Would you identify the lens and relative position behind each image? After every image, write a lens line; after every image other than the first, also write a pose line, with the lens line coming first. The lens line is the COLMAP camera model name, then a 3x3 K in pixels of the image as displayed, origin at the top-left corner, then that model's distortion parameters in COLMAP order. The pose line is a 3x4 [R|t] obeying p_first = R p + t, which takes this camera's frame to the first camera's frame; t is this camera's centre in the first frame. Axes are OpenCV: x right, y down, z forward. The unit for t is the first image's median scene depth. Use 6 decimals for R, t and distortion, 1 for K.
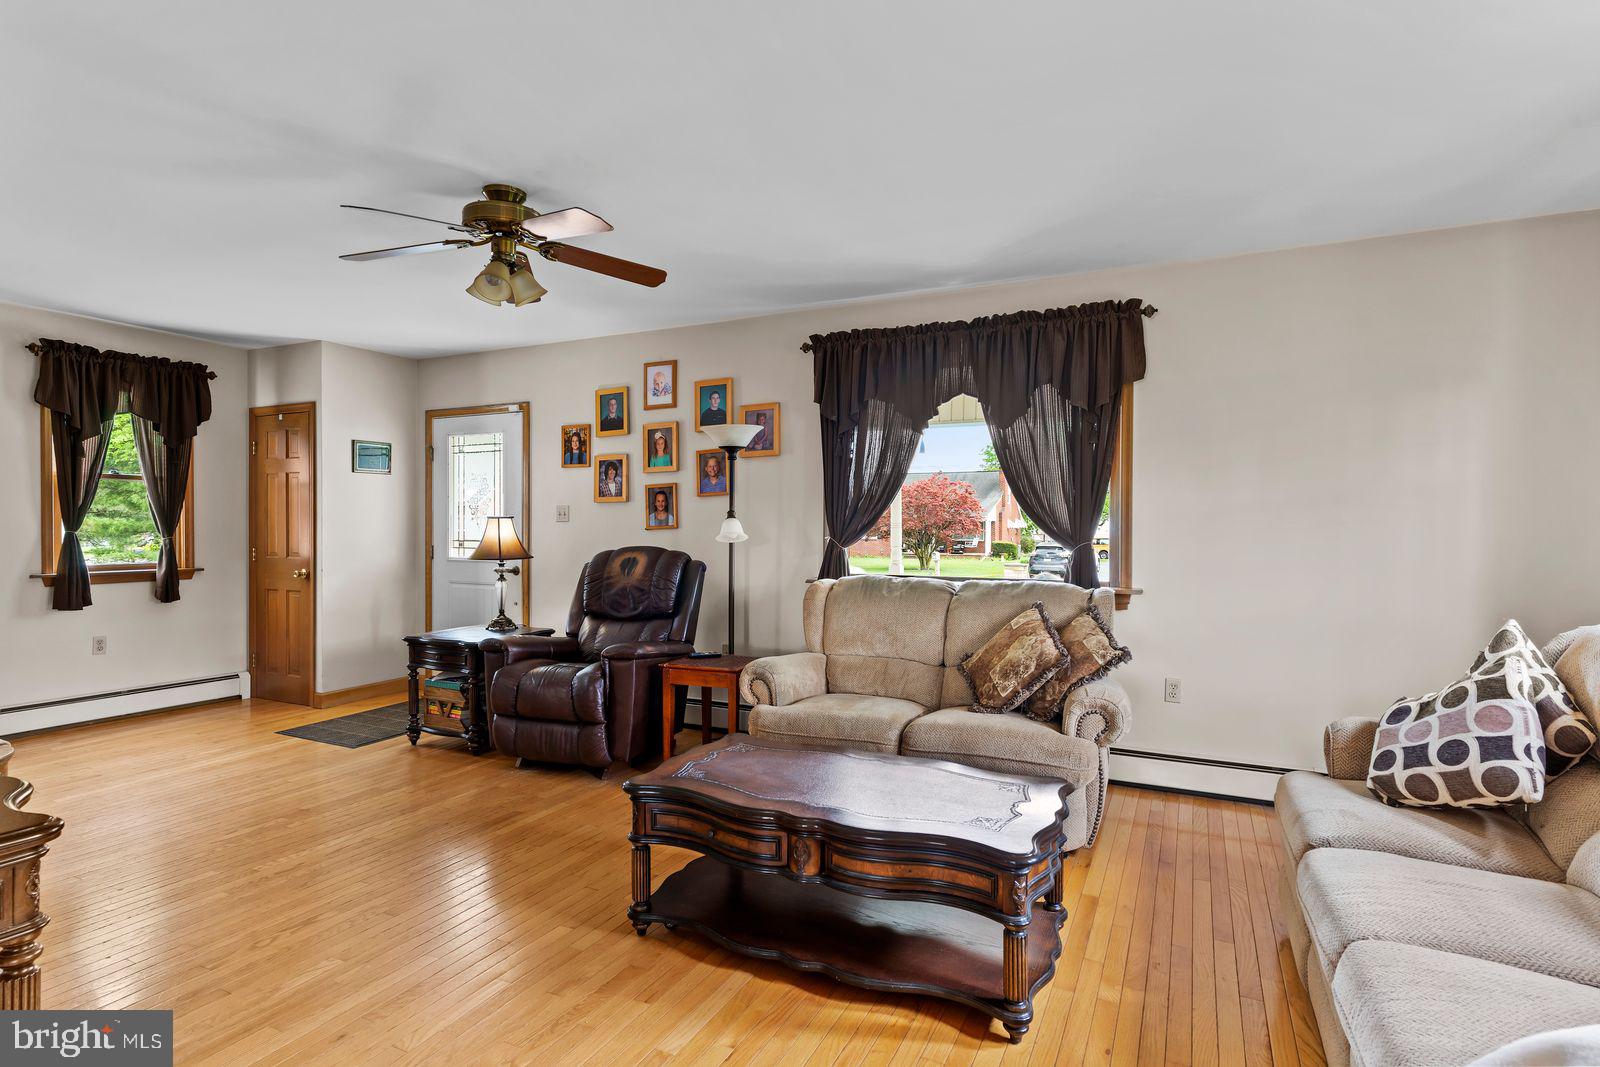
lens RADIAL K [[808.4, 0, 795.1], [0, 808.4, 532.1], [0, 0, 1]] dist [-0.000911, 0.000143]
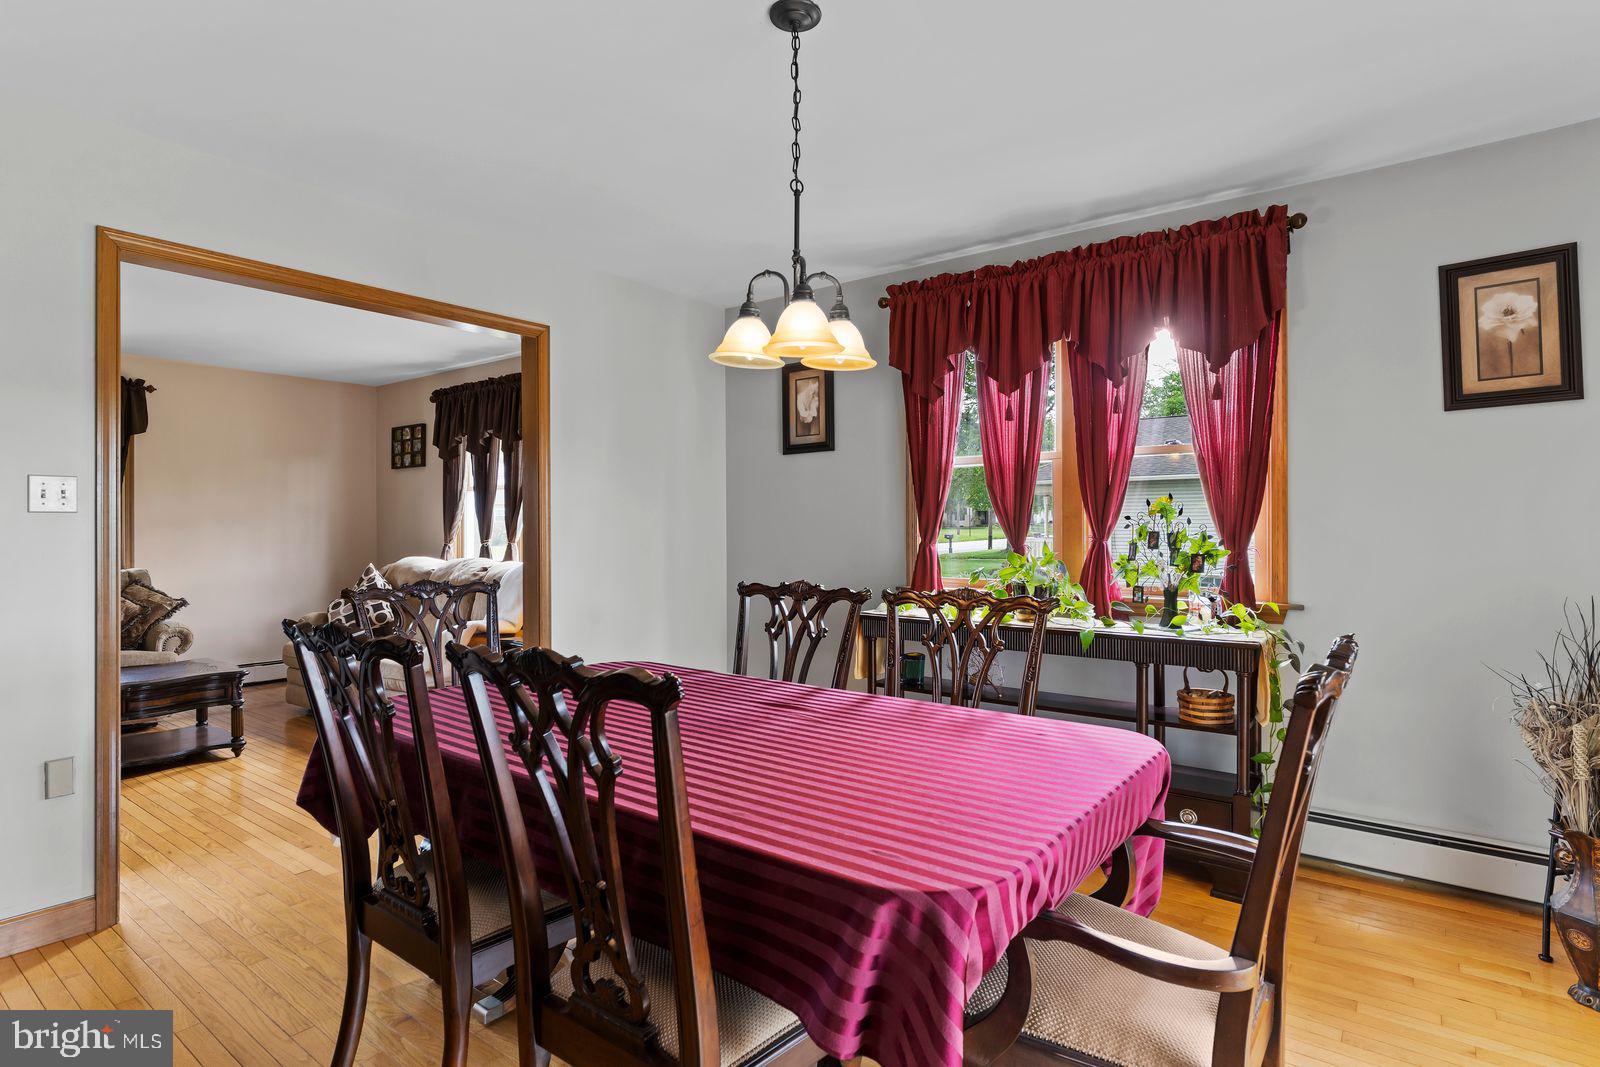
lens RADIAL K [[808.4, 0, 795.1], [0, 808.4, 532.1], [0, 0, 1]] dist [-0.000911, 0.000143]
pose [[0.182400, -0.011457, 0.983158, -1.076060], [0.012788, 0.999875, 0.009279, 0.002633], [-0.983141, 0.010880, 0.182523, -0.616668]]
